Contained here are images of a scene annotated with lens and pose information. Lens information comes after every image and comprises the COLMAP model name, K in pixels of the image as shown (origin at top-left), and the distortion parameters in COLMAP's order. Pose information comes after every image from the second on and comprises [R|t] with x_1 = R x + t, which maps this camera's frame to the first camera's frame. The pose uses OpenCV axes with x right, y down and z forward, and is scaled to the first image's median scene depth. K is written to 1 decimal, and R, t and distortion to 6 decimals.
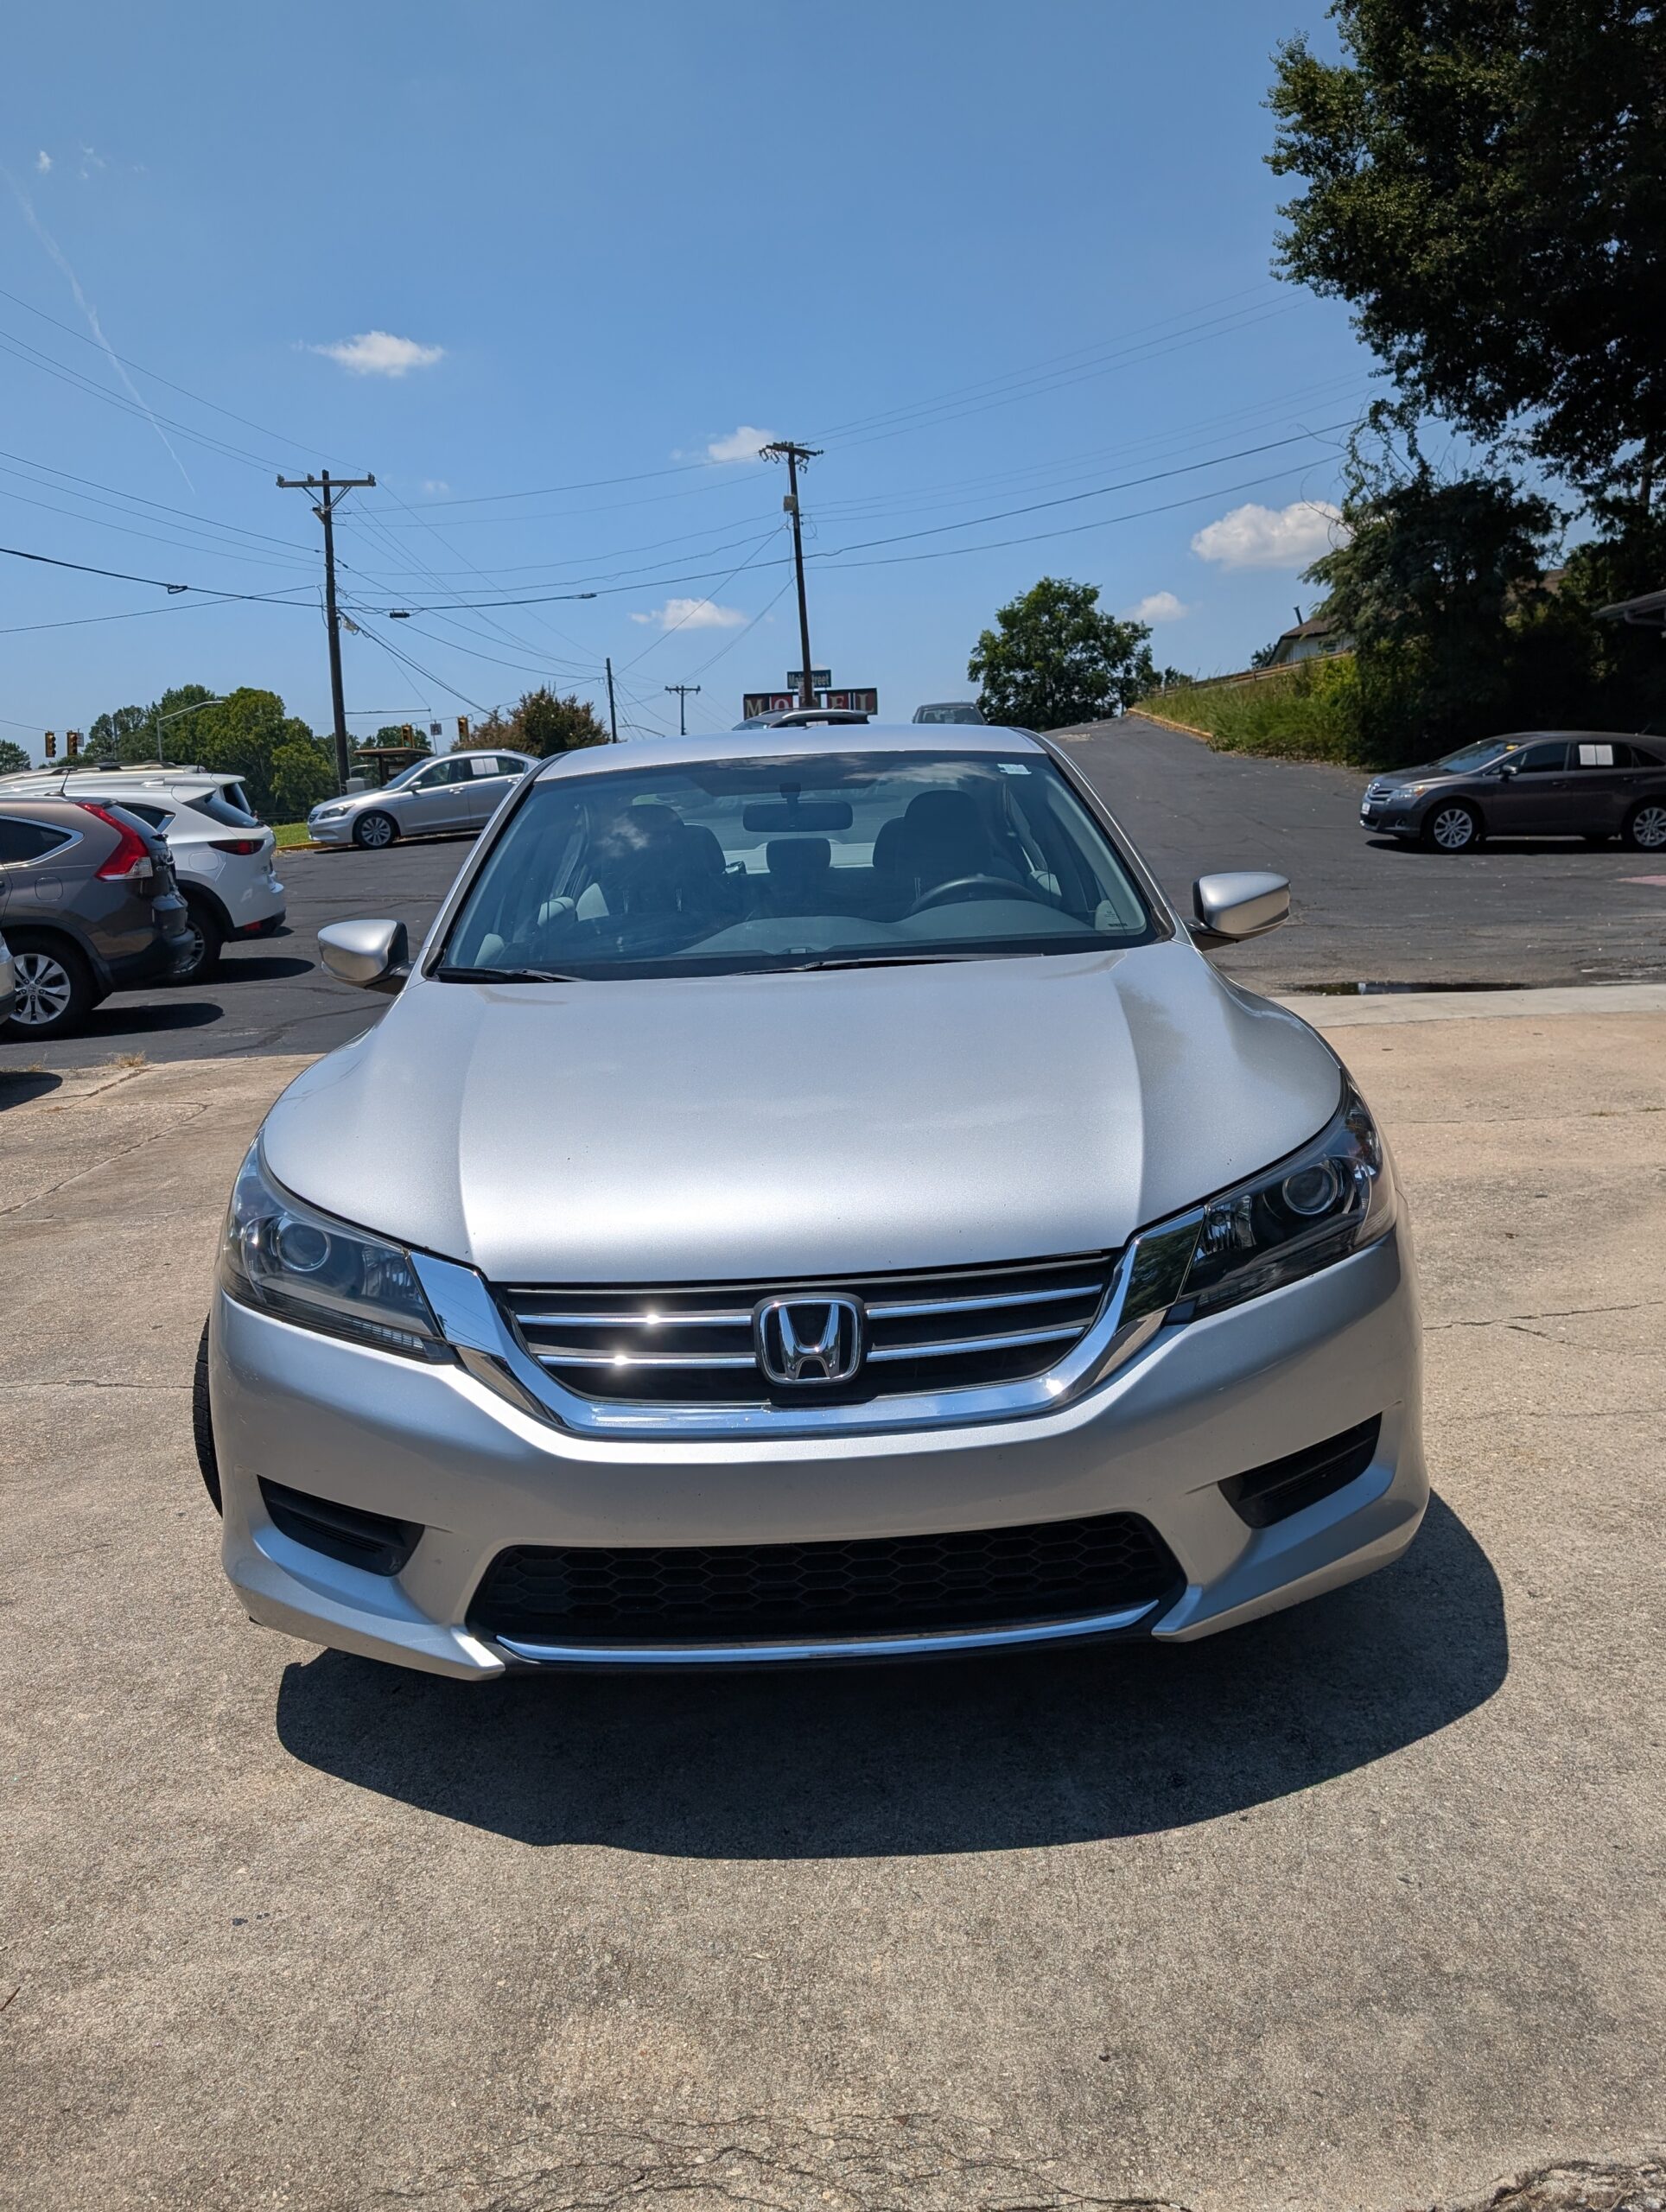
lens RADIAL K [[1799.6, 0, 770.2], [0, 1799.6, 1063.1], [0, 0, 1]] dist [0.015082, -0.019083]
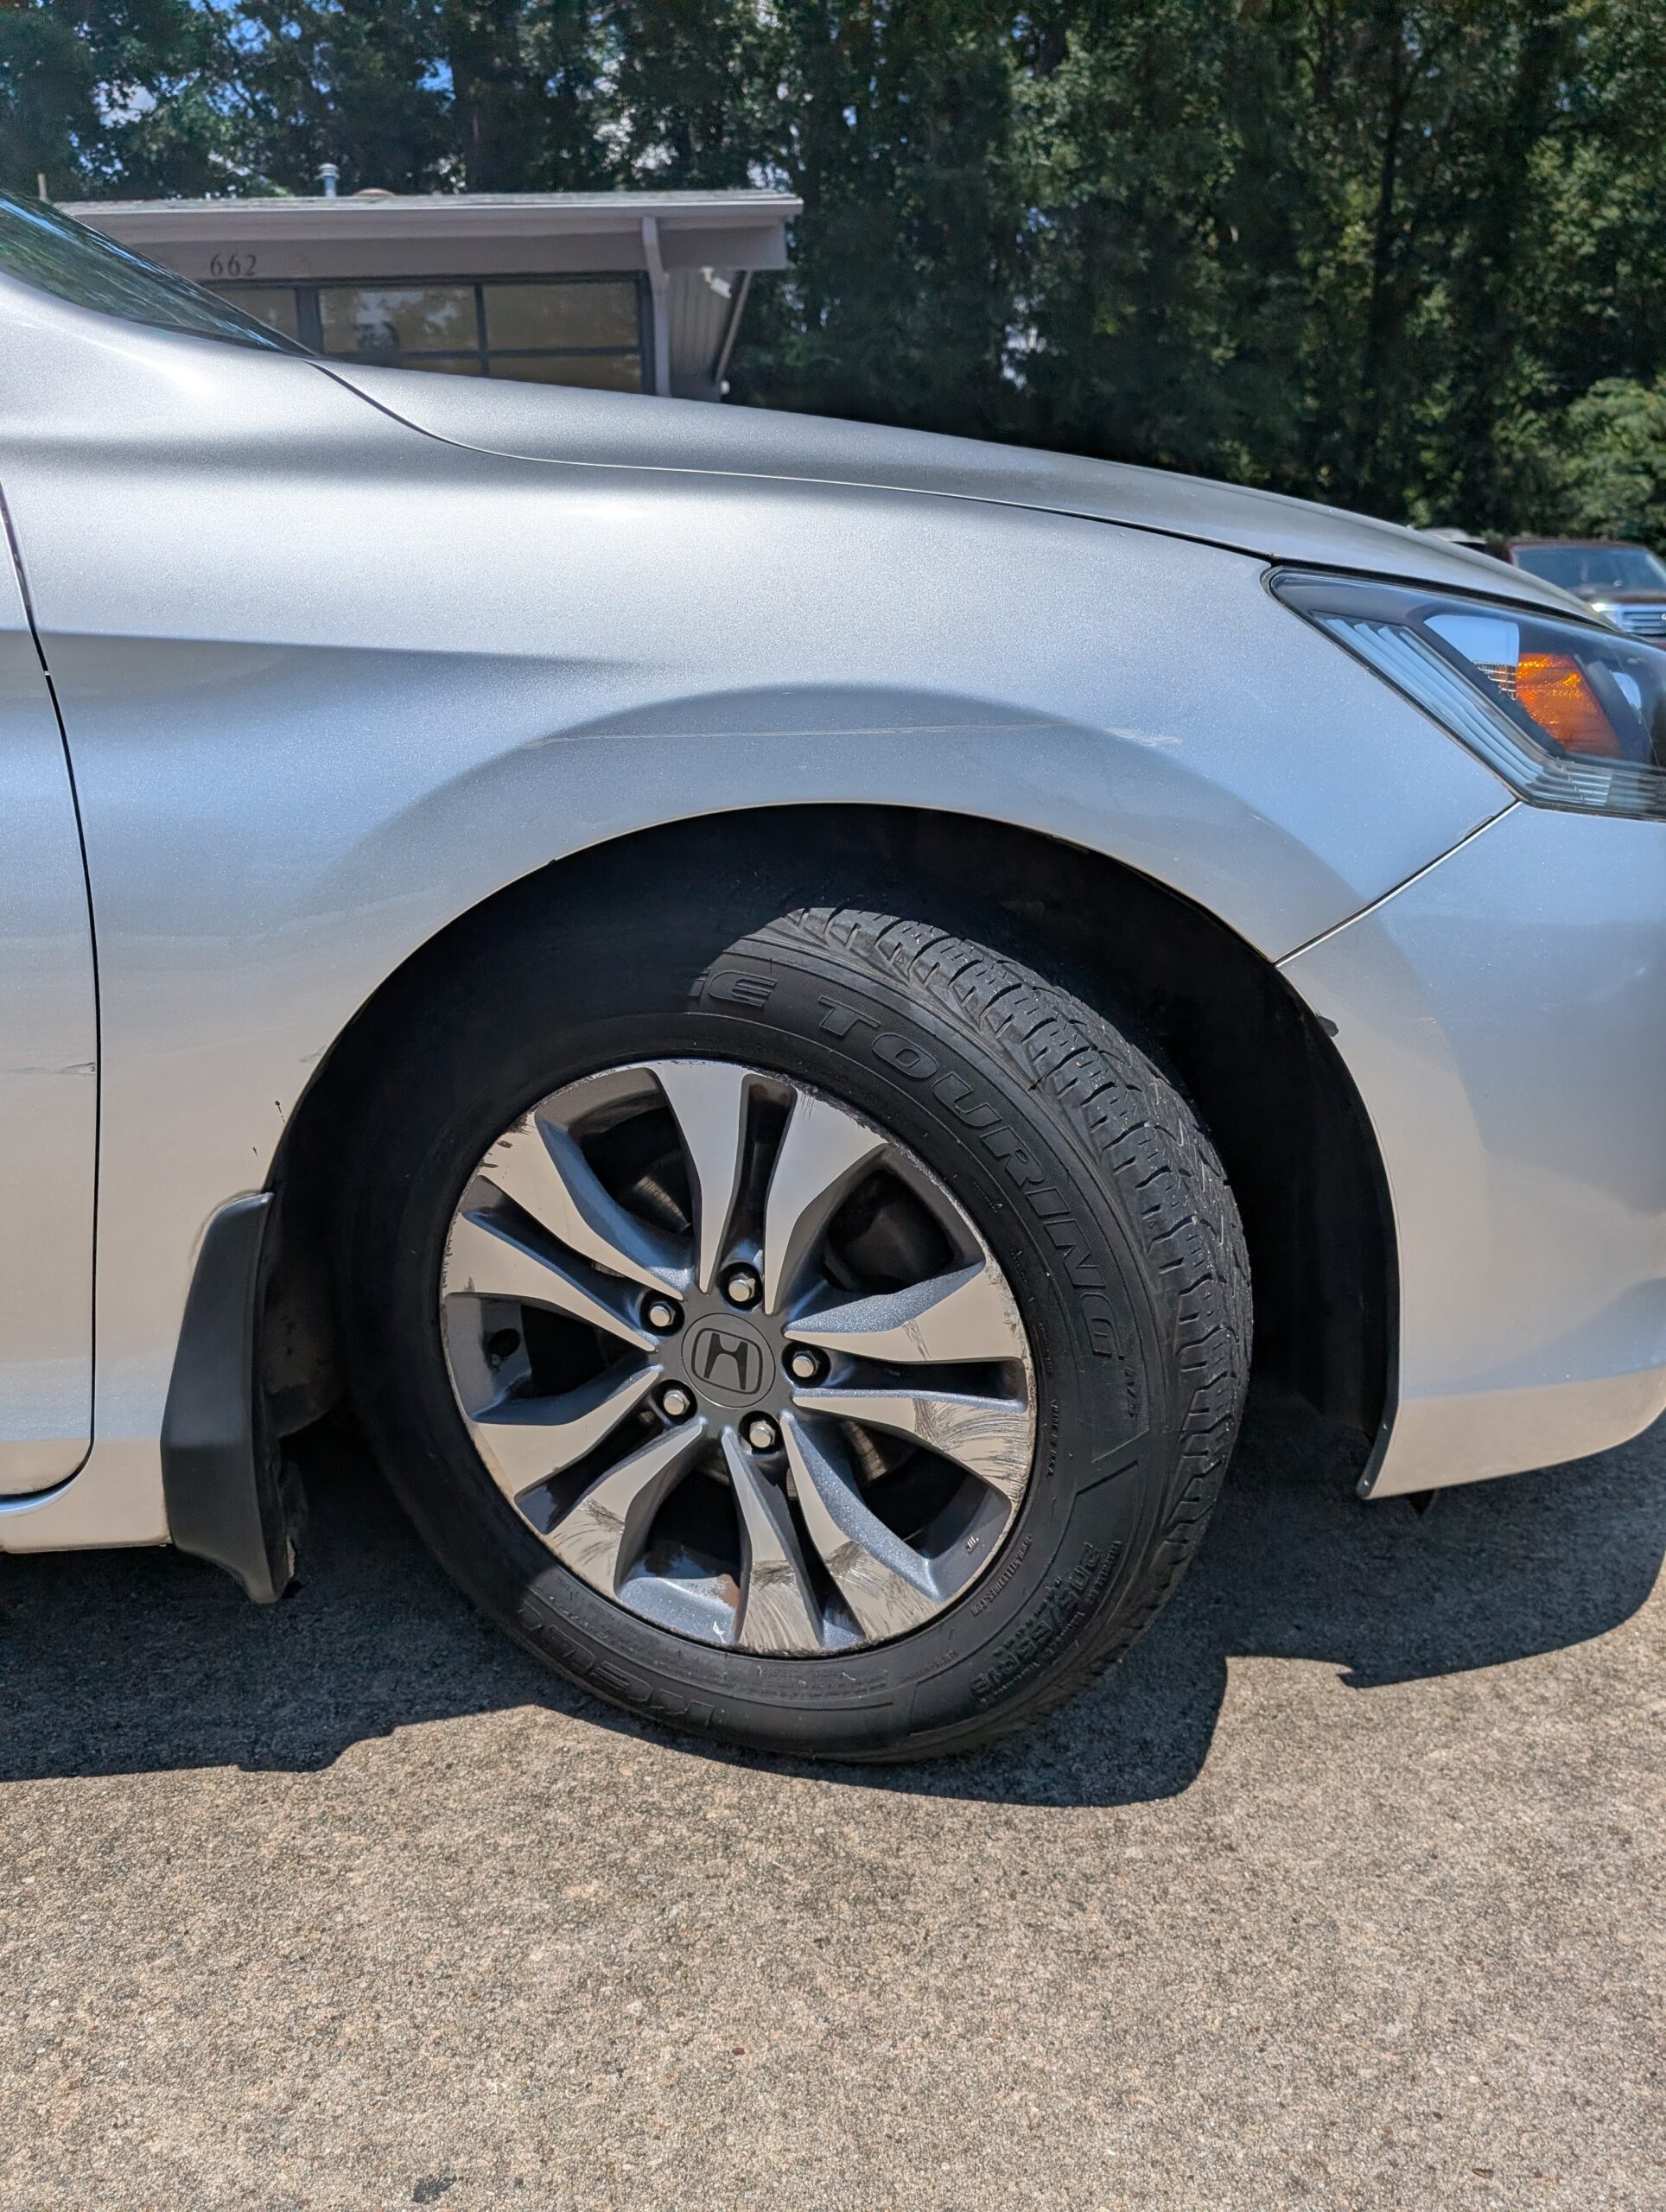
lens RADIAL K [[1799.6, 0, 826.8], [0, 1799.6, 1109.1], [0, 0, 1]] dist [0.015082, -0.019083]
pose [[-0.092971, -0.206249, 0.974073, -0.047257], [0.166633, 0.961289, 0.219447, 0.003182], [-0.981626, 0.182715, -0.055004, 0.076444]]
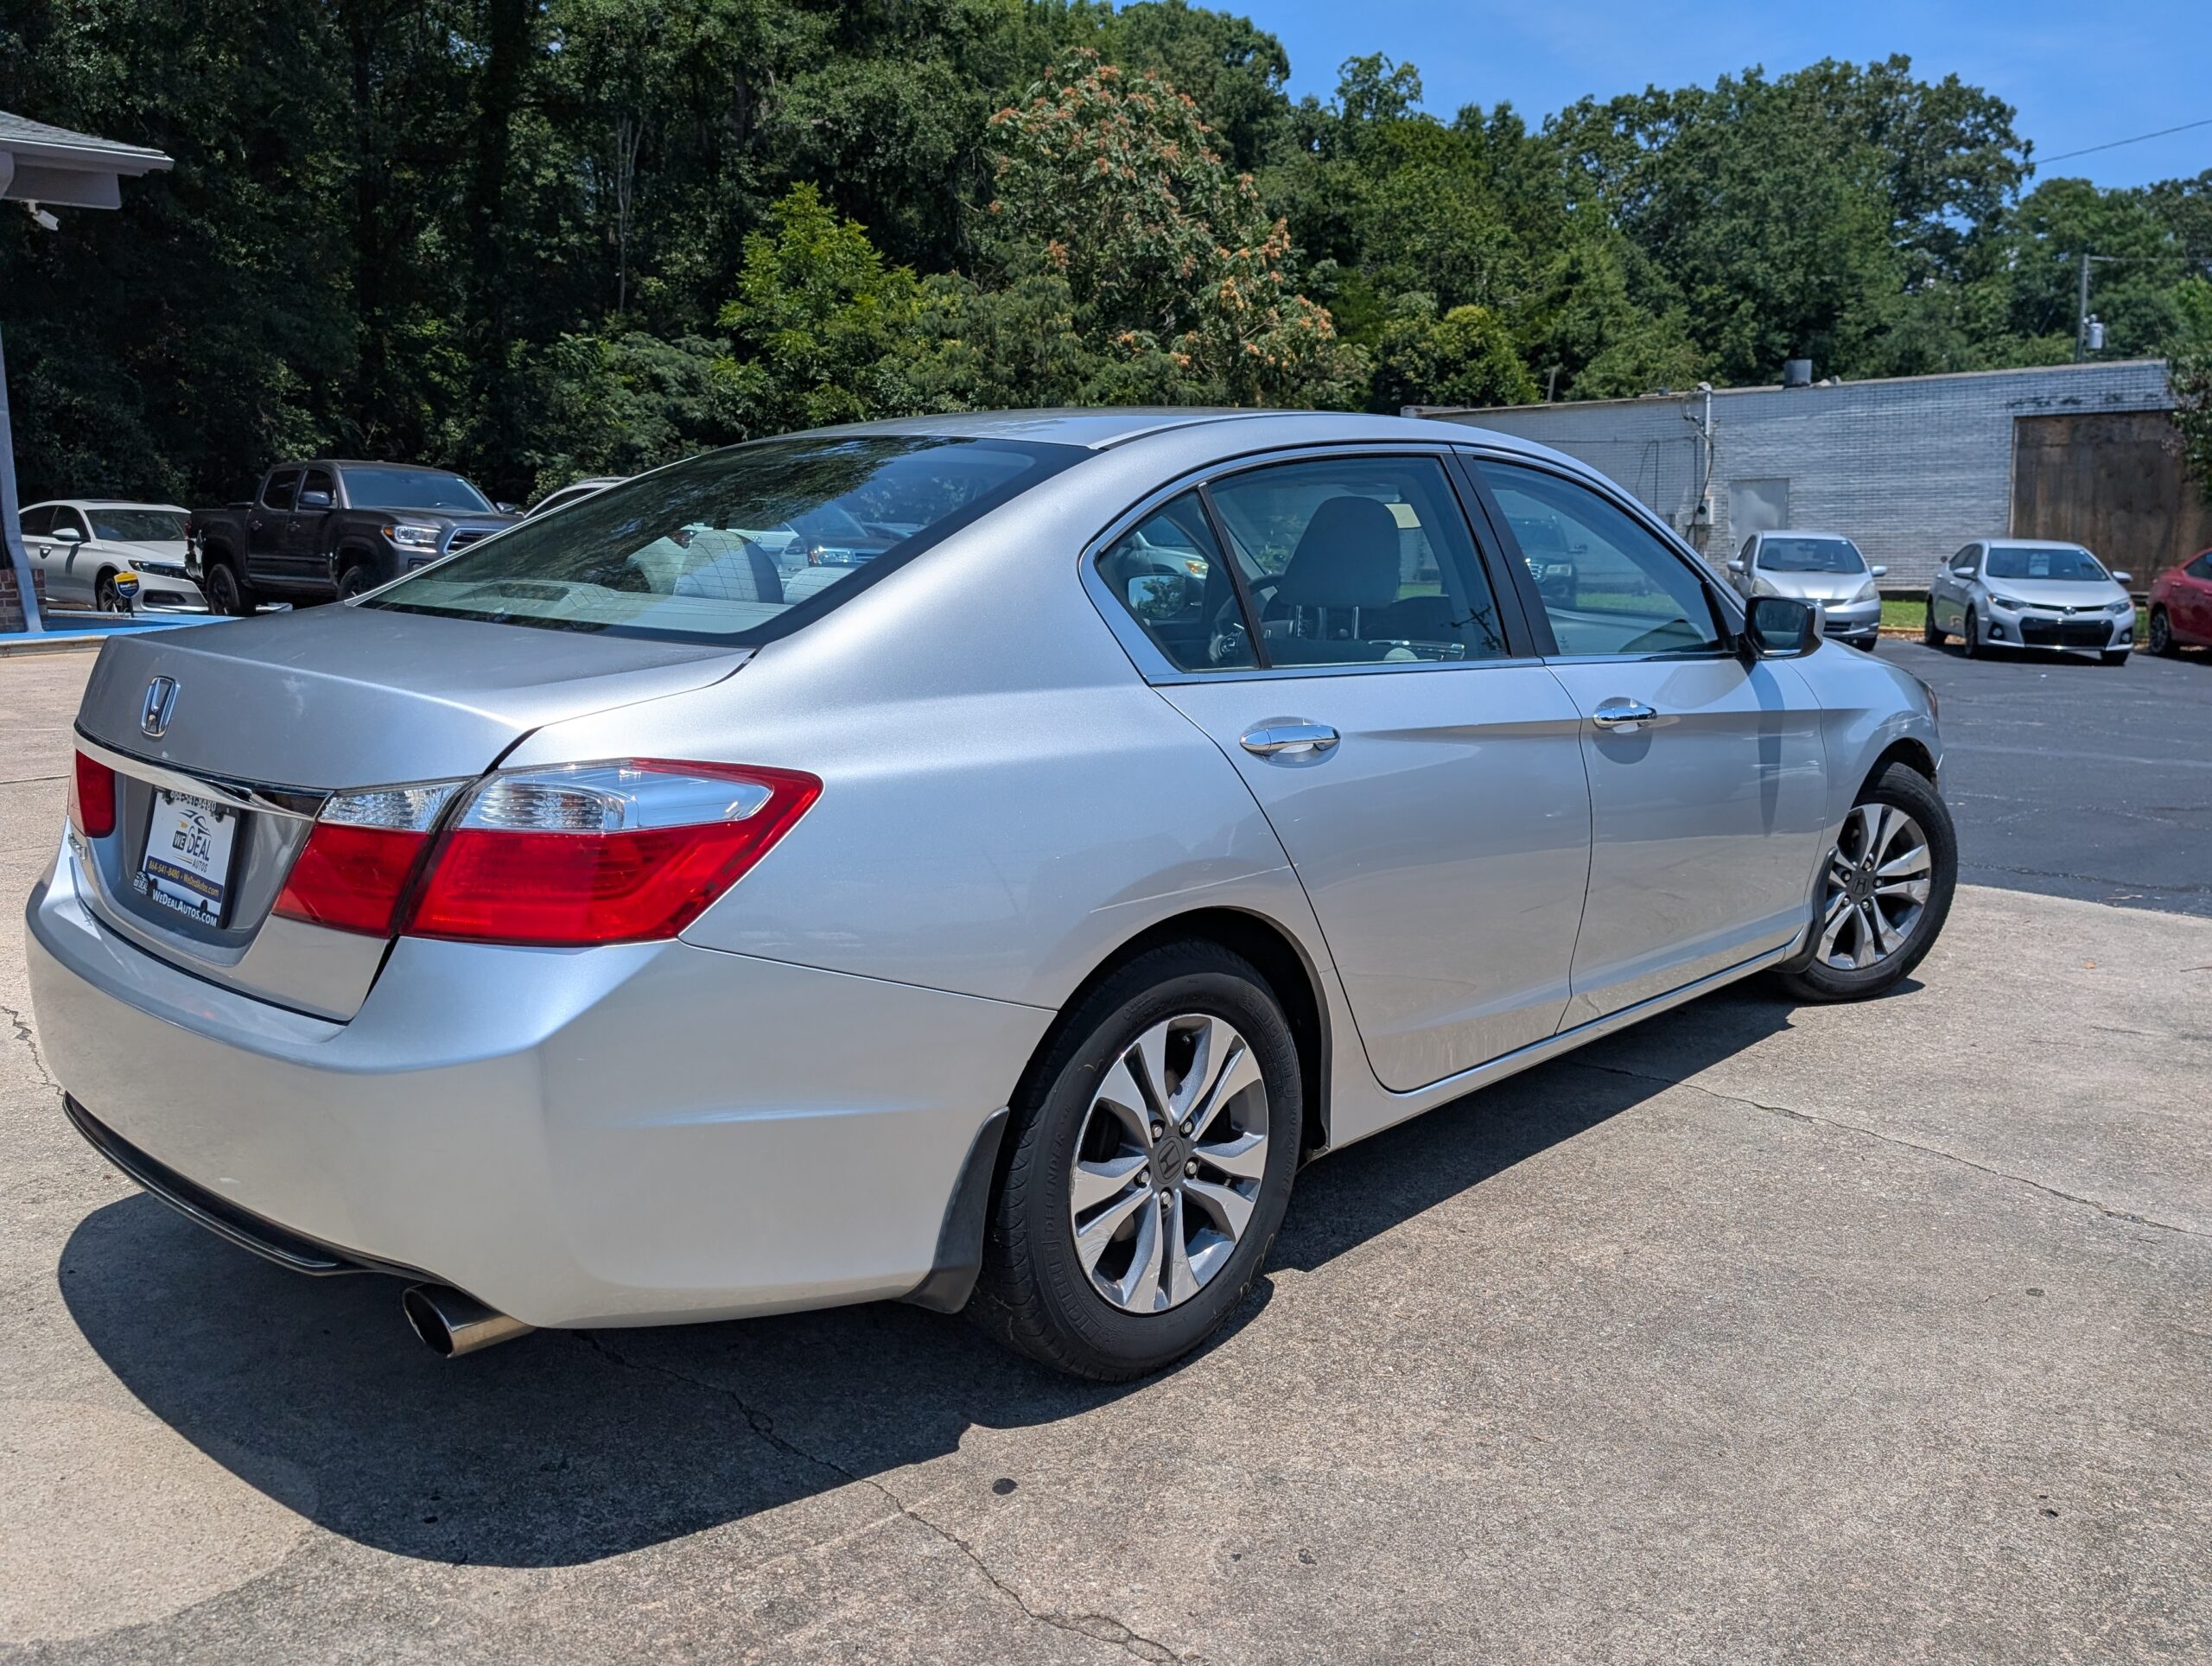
lens RADIAL K [[1799.6, 0, 1135.7], [0, 1799.6, 790.8], [0, 0, 1]] dist [0.015082, -0.019083]
pose [[-0.742626, -0.056925, 0.667283, -0.059871], [0.129152, 0.965504, 0.226101, -0.023399], [-0.657135, 0.254090, -0.709656, 0.184839]]
